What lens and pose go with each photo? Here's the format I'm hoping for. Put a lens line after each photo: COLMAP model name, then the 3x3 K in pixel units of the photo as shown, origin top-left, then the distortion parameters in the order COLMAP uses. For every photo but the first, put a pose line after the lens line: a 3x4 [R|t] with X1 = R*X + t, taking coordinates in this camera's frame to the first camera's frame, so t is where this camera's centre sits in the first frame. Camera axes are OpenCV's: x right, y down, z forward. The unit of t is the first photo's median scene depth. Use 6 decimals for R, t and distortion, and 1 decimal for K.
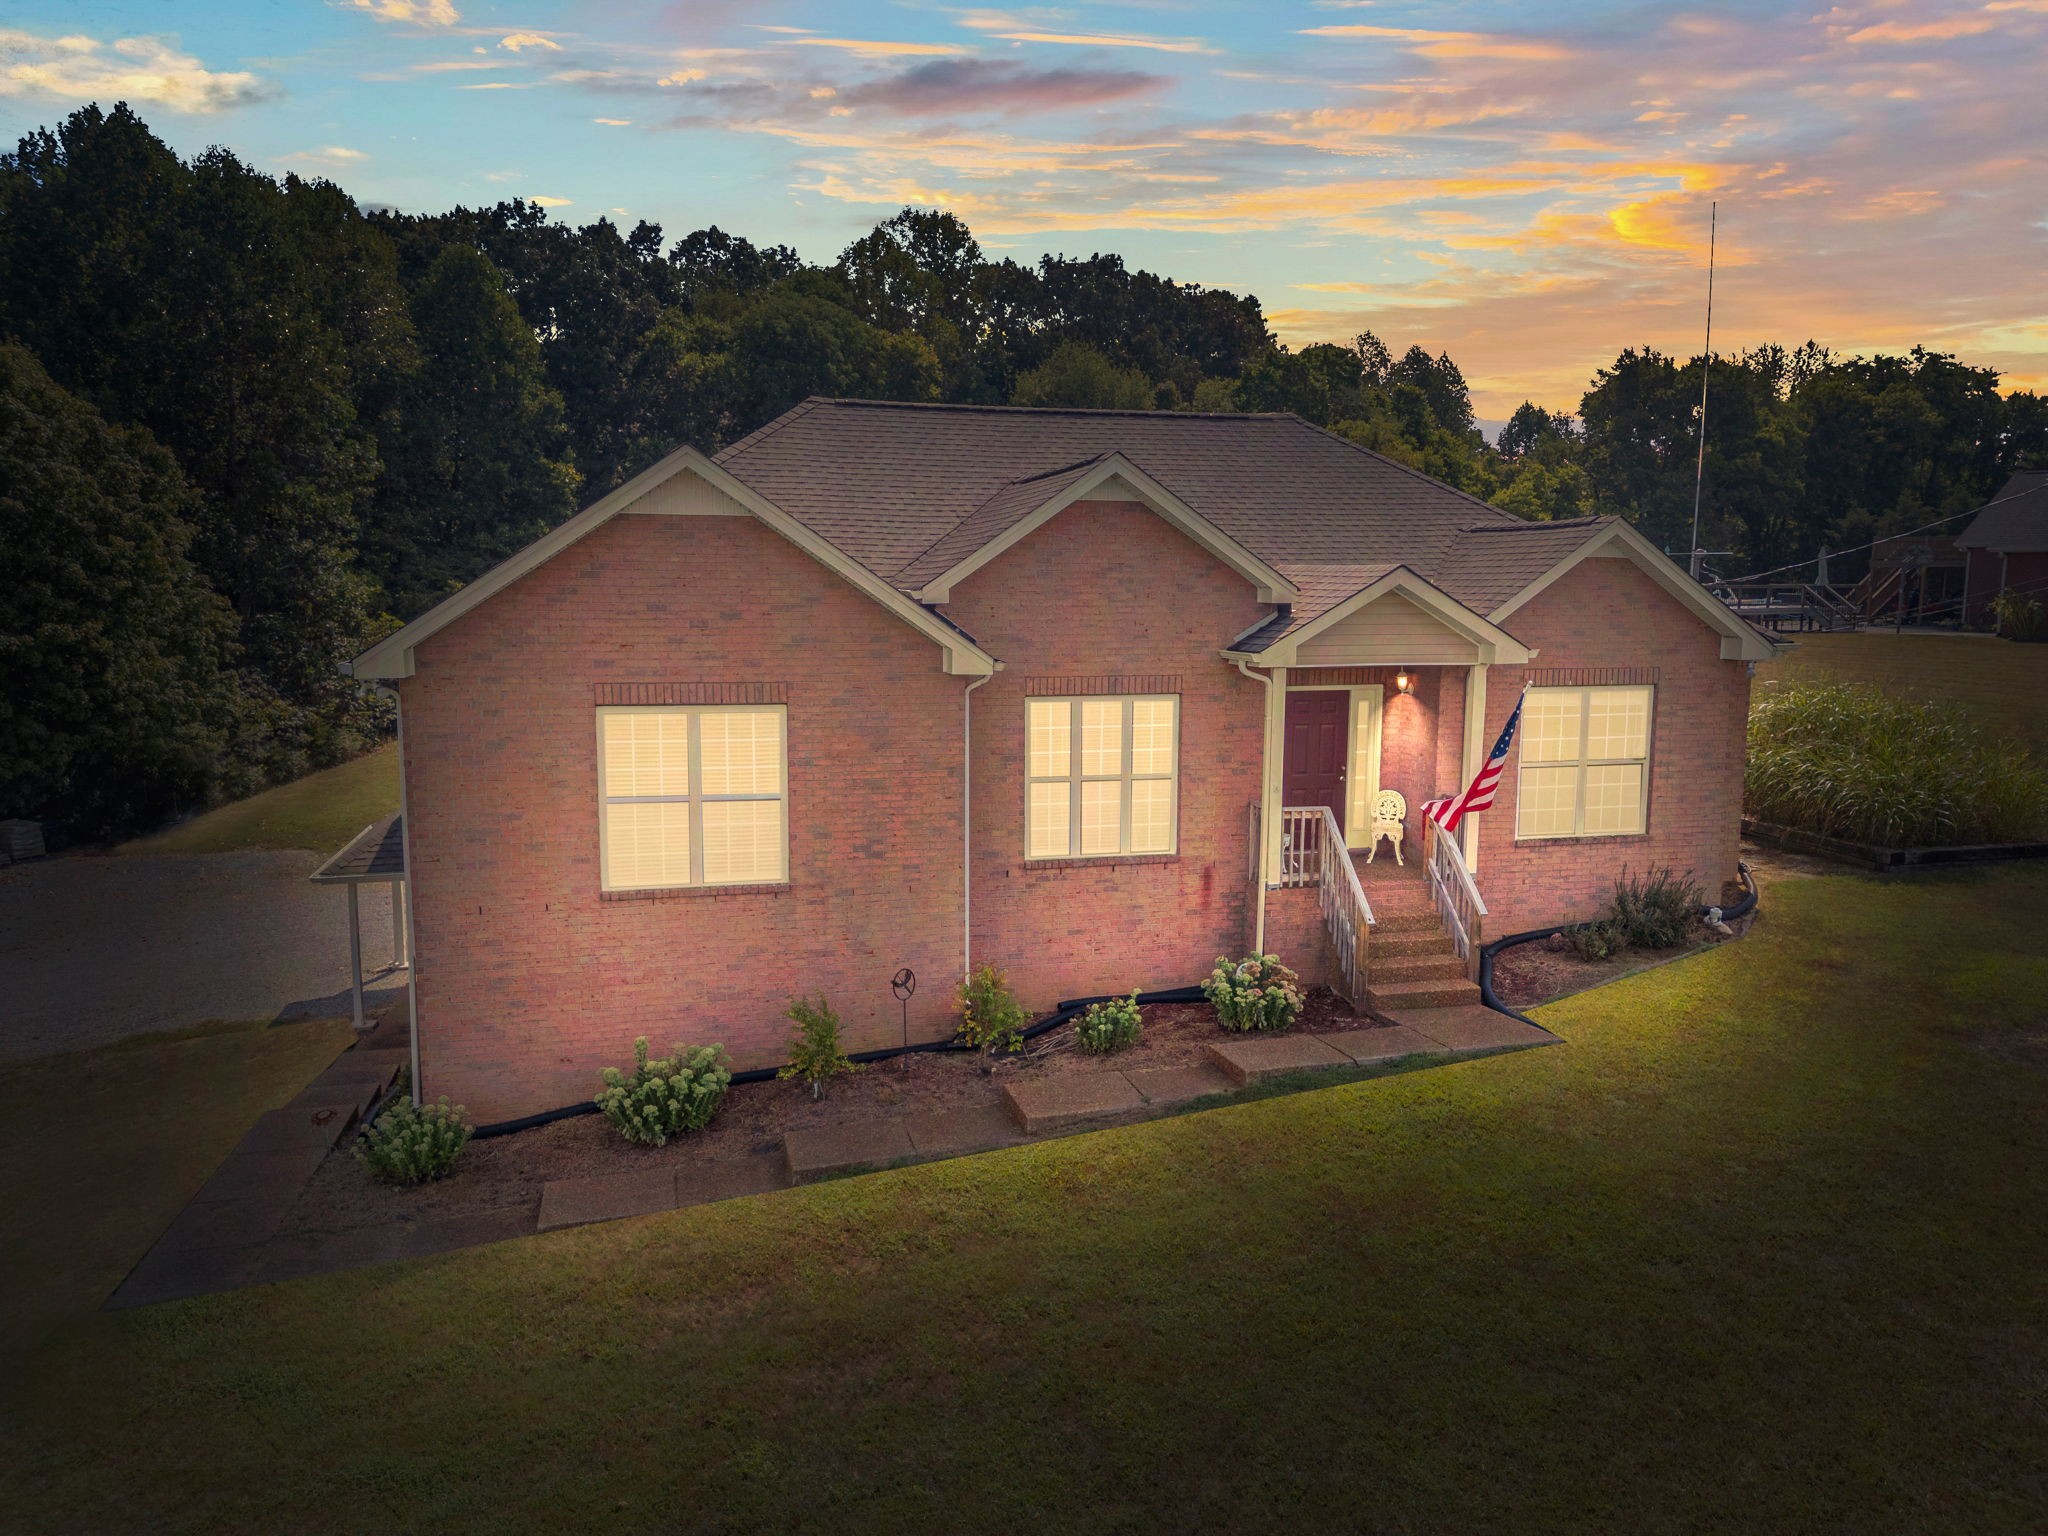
lens RADIAL K [[1433.7, 0, 1018.5], [0, 1433.7, 765.0], [0, 0, 1]] dist [0.079974, -0.075734]
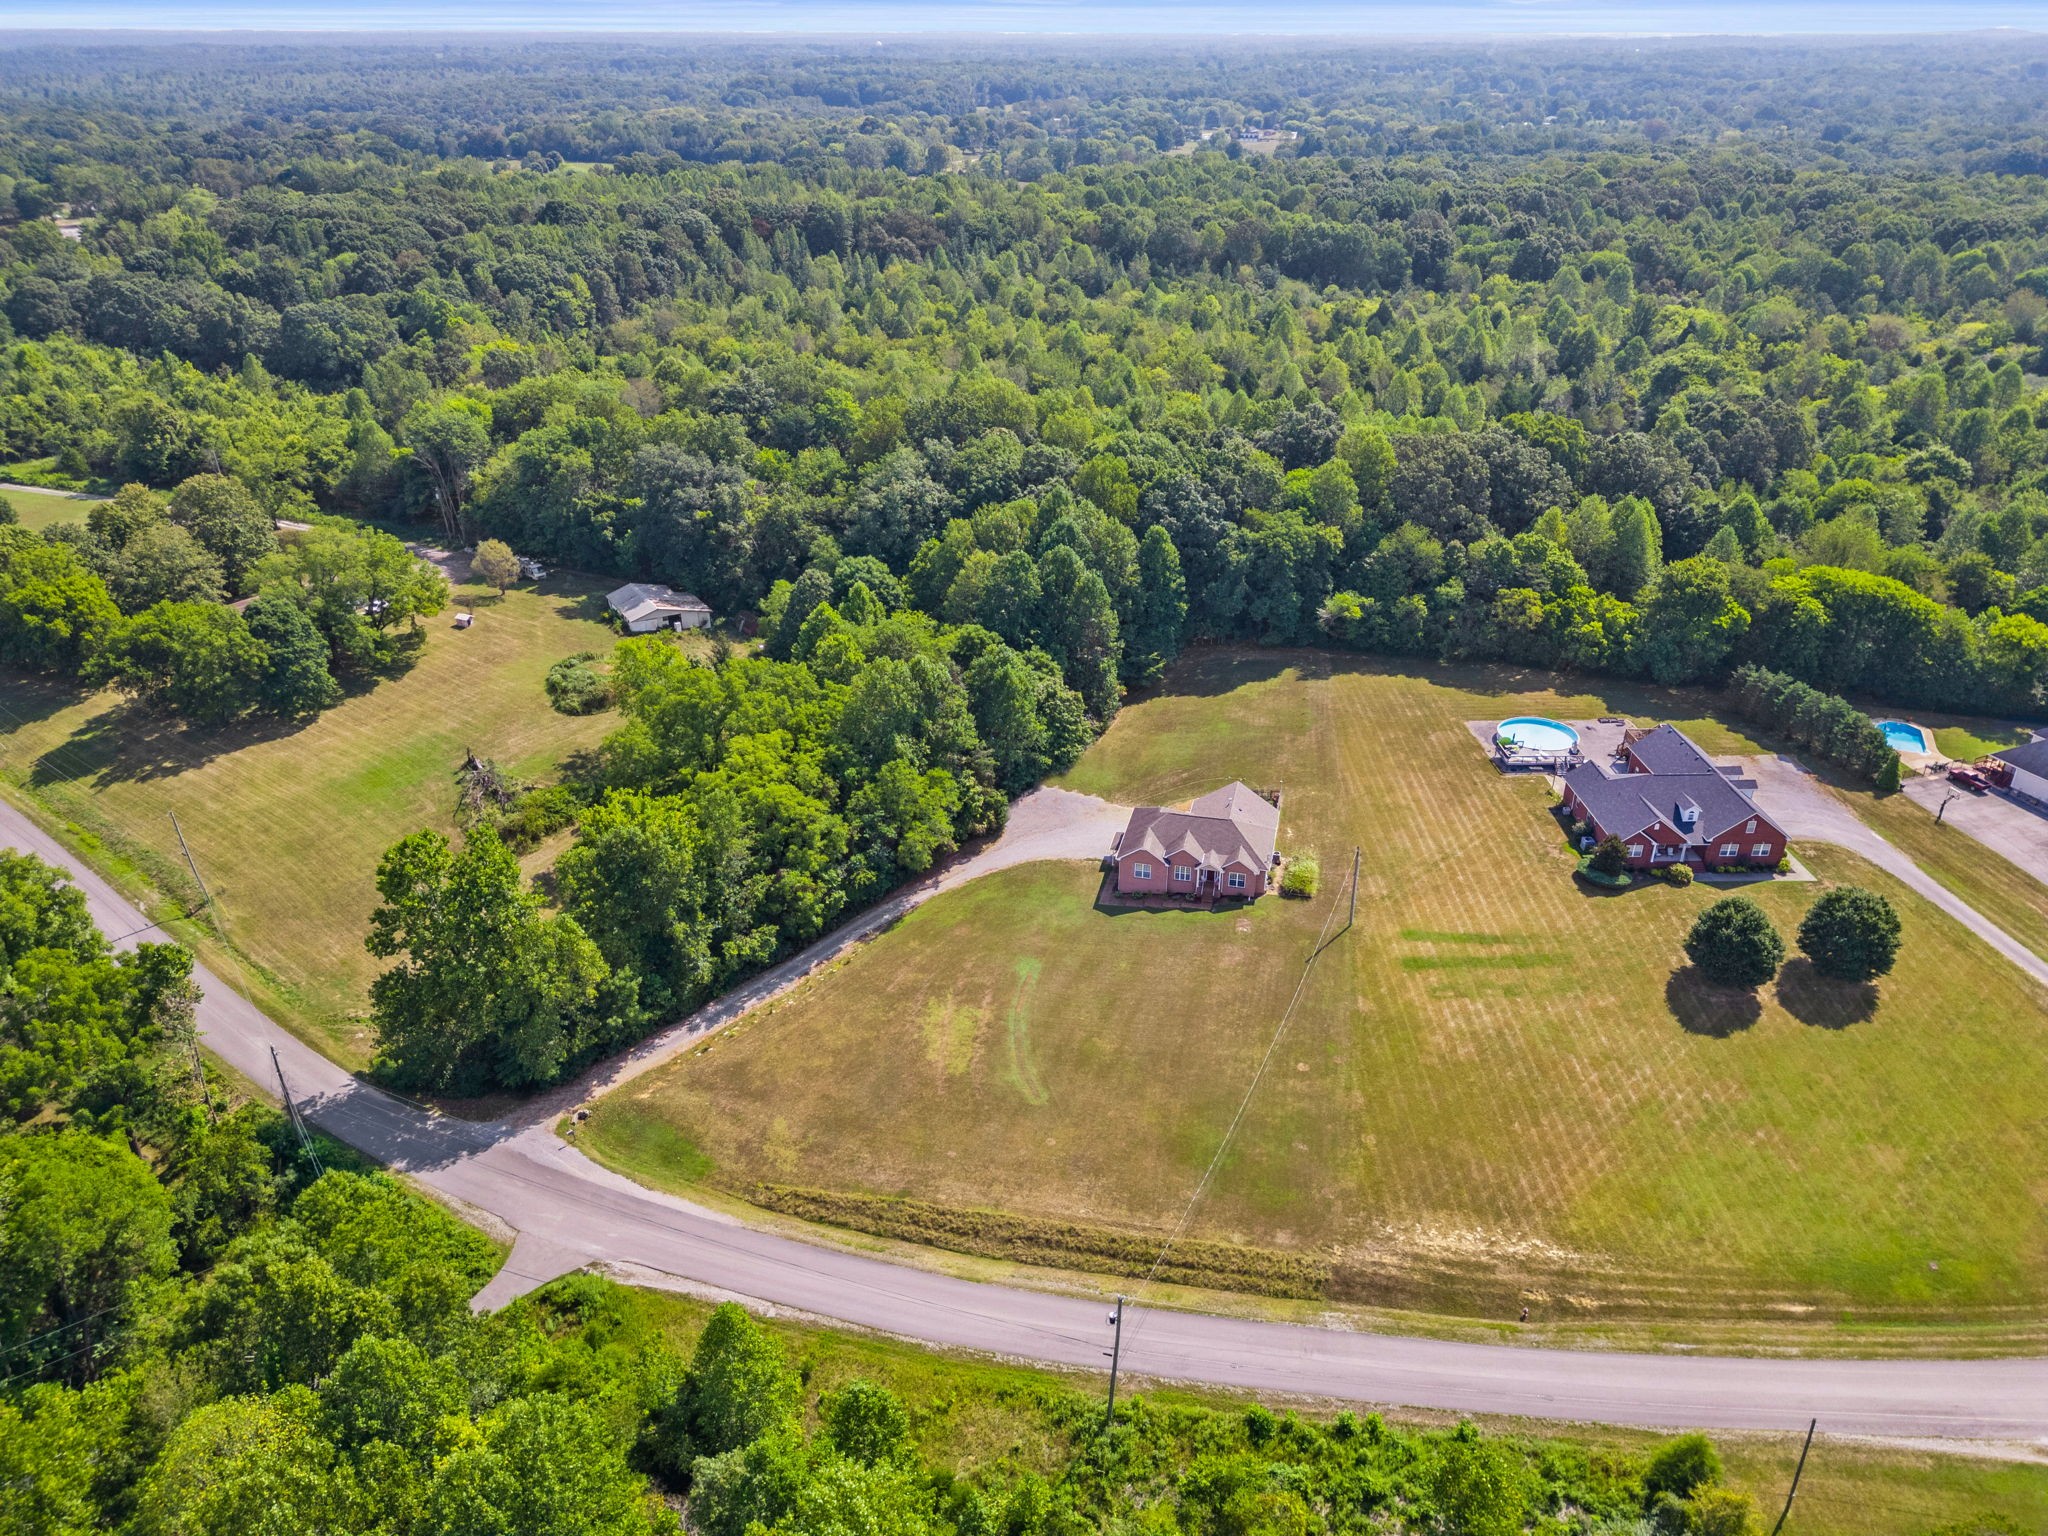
lens RADIAL K [[1433.7, 0, 1021.7], [0, 1433.7, 760.9], [0, 0, 1]] dist [0.079974, -0.075734]
pose [[0.887985, 0.202770, -0.412756, 2.928224], [-0.056316, 0.938735, 0.340006, -3.930155], [0.456412, -0.278676, 0.845002, -7.491729]]
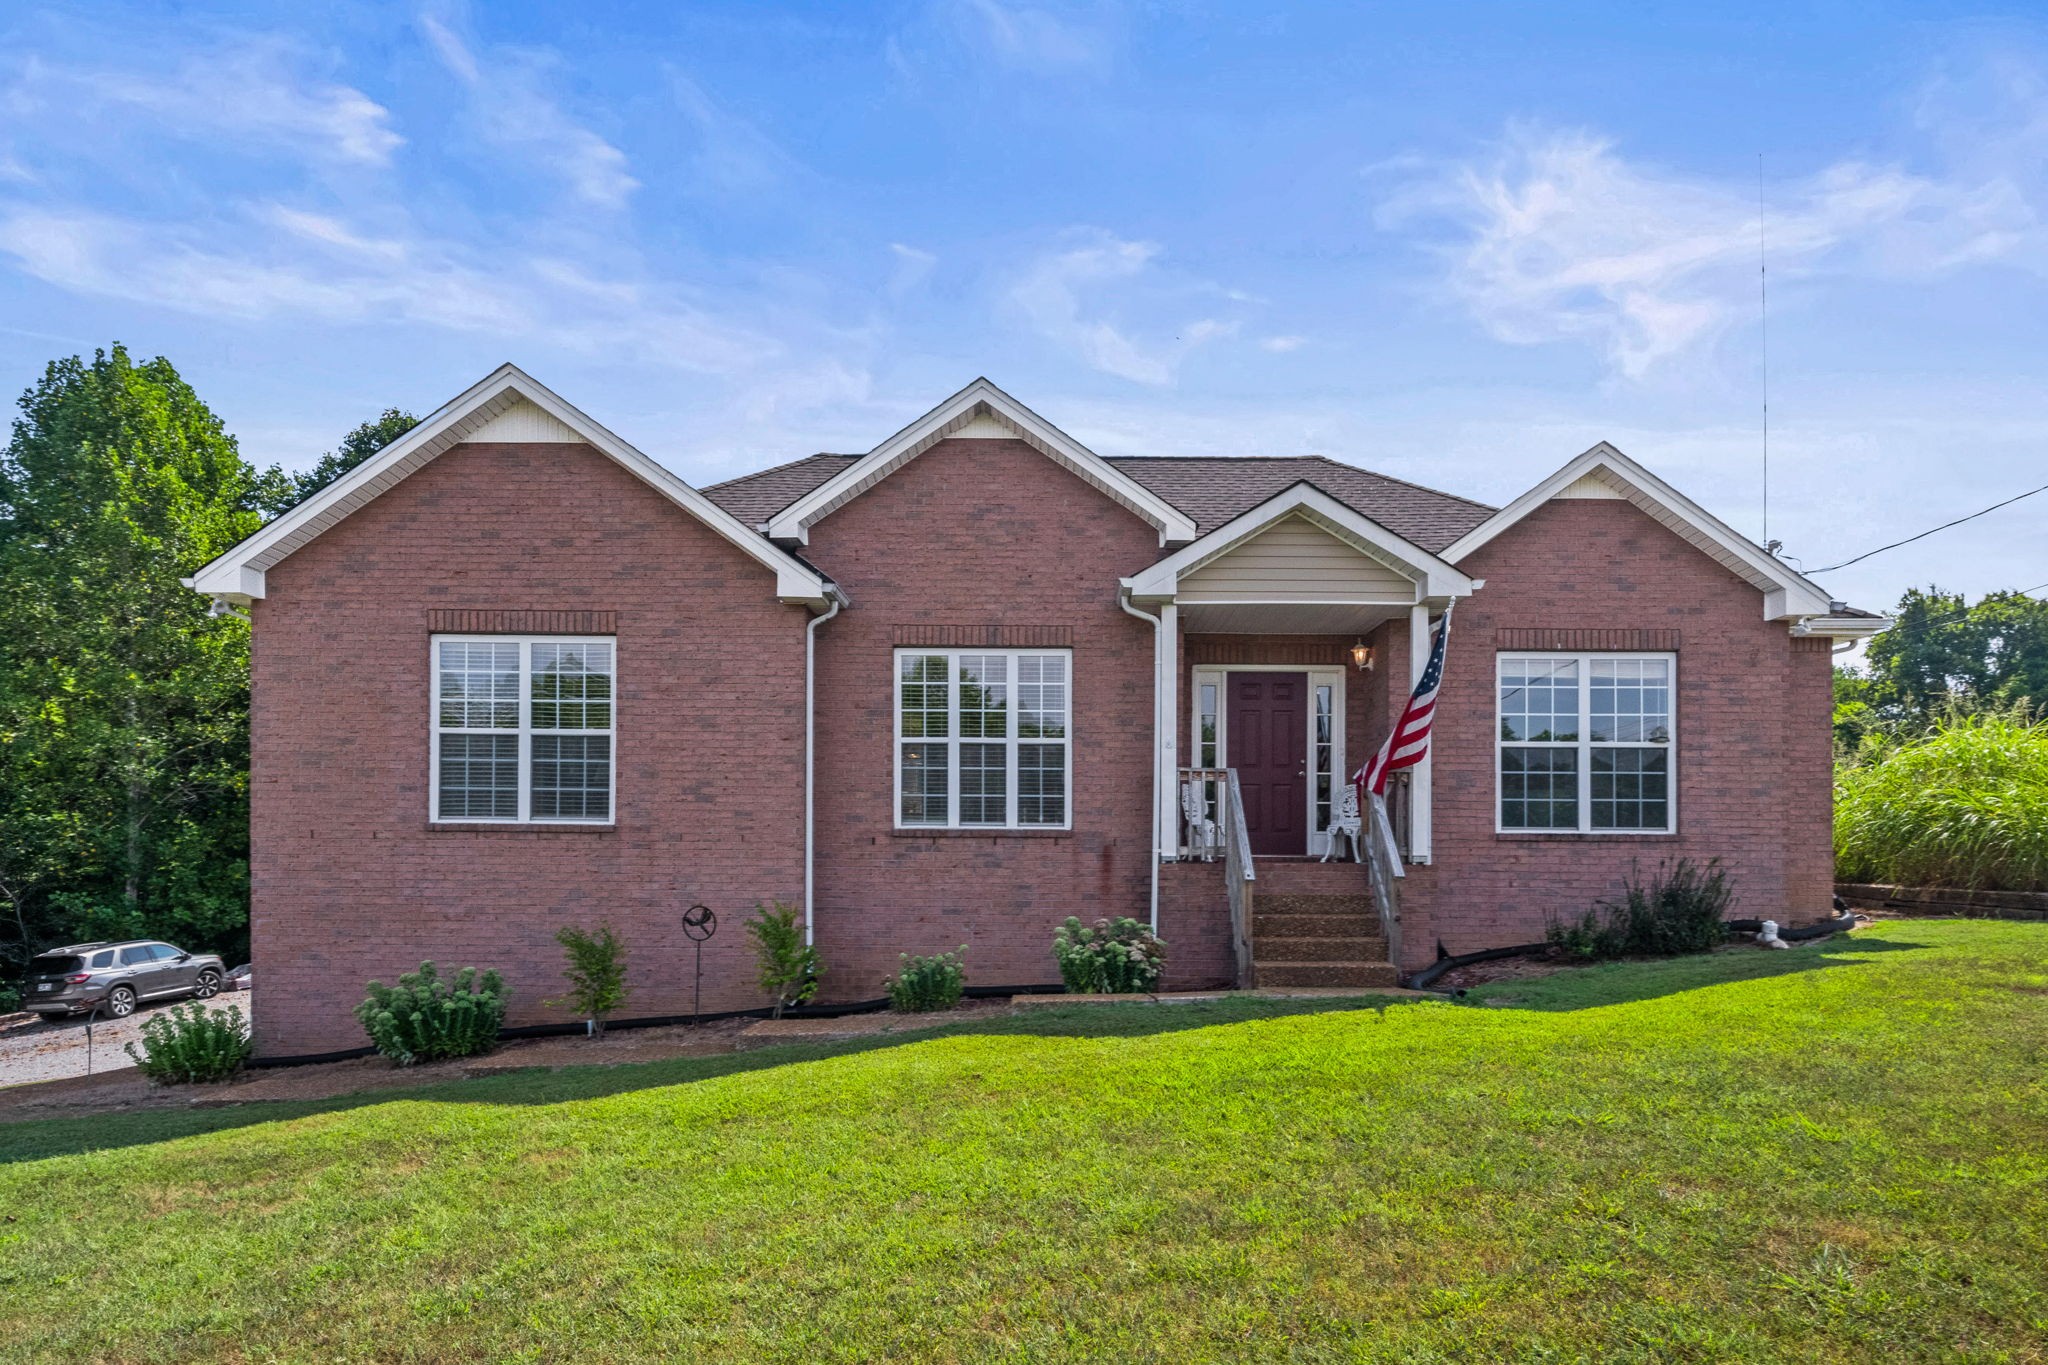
lens RADIAL K [[1258.7, 0, 1012.7], [0, 1258.7, 834.6], [0, 0, 1]] dist [0.002657, -0.006823]
pose [[0.966424, 0.000234, -0.256952, 0.269157], [-0.037008, 0.989700, -0.138290, 0.170049], [0.254273, 0.143156, 0.956479, 0.240829]]
